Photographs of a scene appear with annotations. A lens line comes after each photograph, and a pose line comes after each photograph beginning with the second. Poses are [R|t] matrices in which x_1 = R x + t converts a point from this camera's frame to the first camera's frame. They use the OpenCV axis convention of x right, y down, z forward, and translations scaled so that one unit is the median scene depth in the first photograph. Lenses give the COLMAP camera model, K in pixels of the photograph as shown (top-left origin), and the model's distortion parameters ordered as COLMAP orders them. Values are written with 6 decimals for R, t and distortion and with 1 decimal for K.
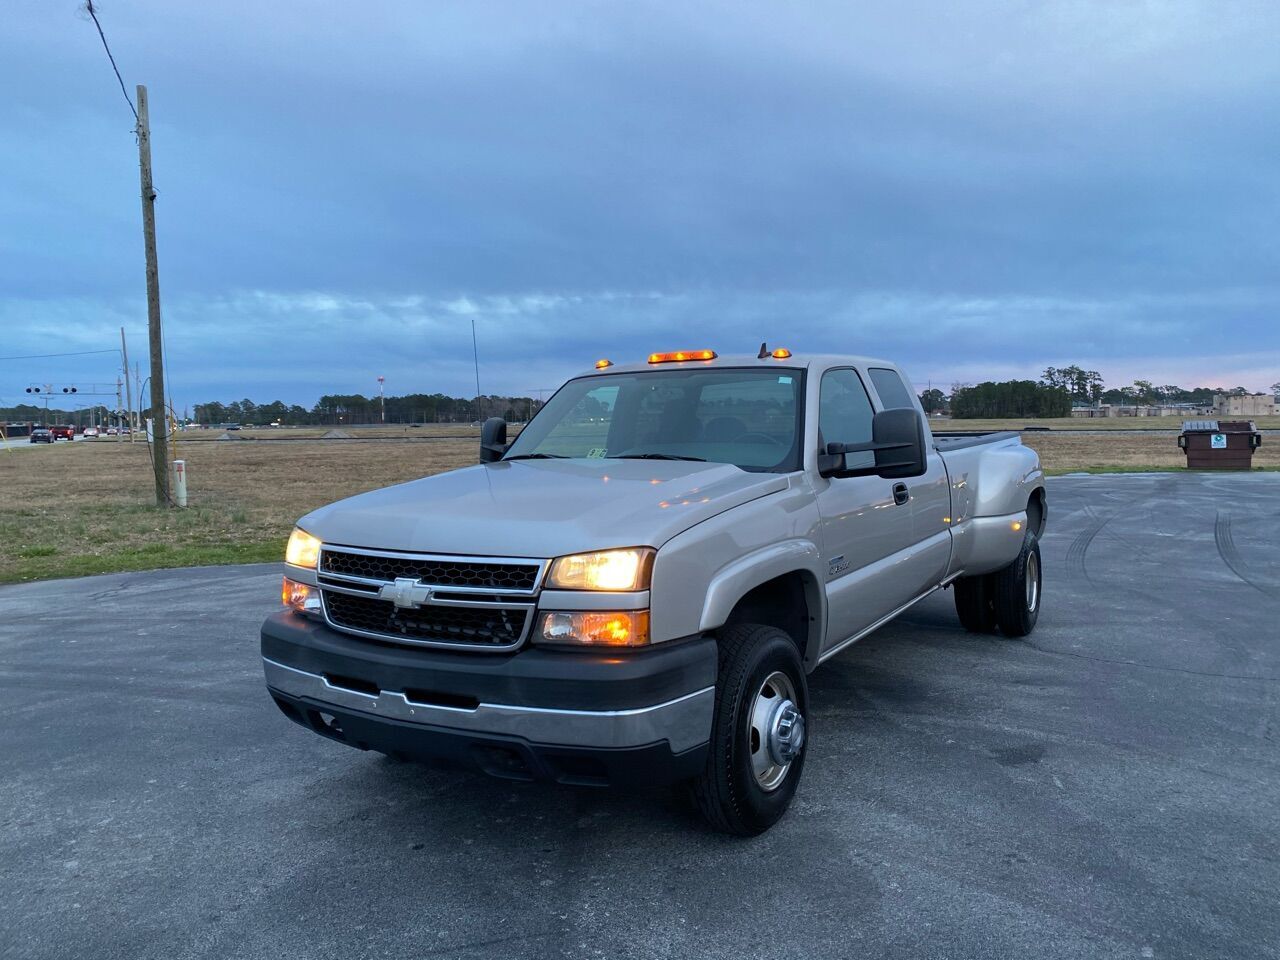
lens RADIAL K [[1144.9, 0, 638.1], [0, 1144.9, 485.7], [0, 0, 1]] dist [0.001771, 0.009254]
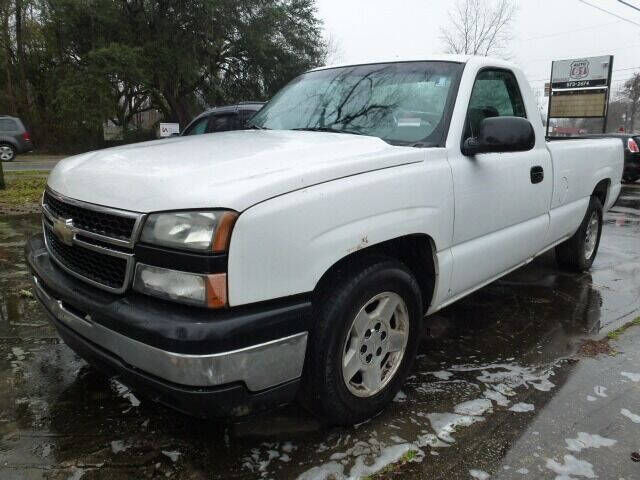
lens RADIAL K [[572.4, 0, 323.9], [0, 572.4, 237.2], [0, 0, 1]] dist [0.001771, 0.009254]
pose [[0.981597, 0.080753, -0.173051, 0.164483], [-0.055638, 0.987813, 0.145361, -0.000108], [0.182680, -0.133058, 0.974127, 0.484209]]
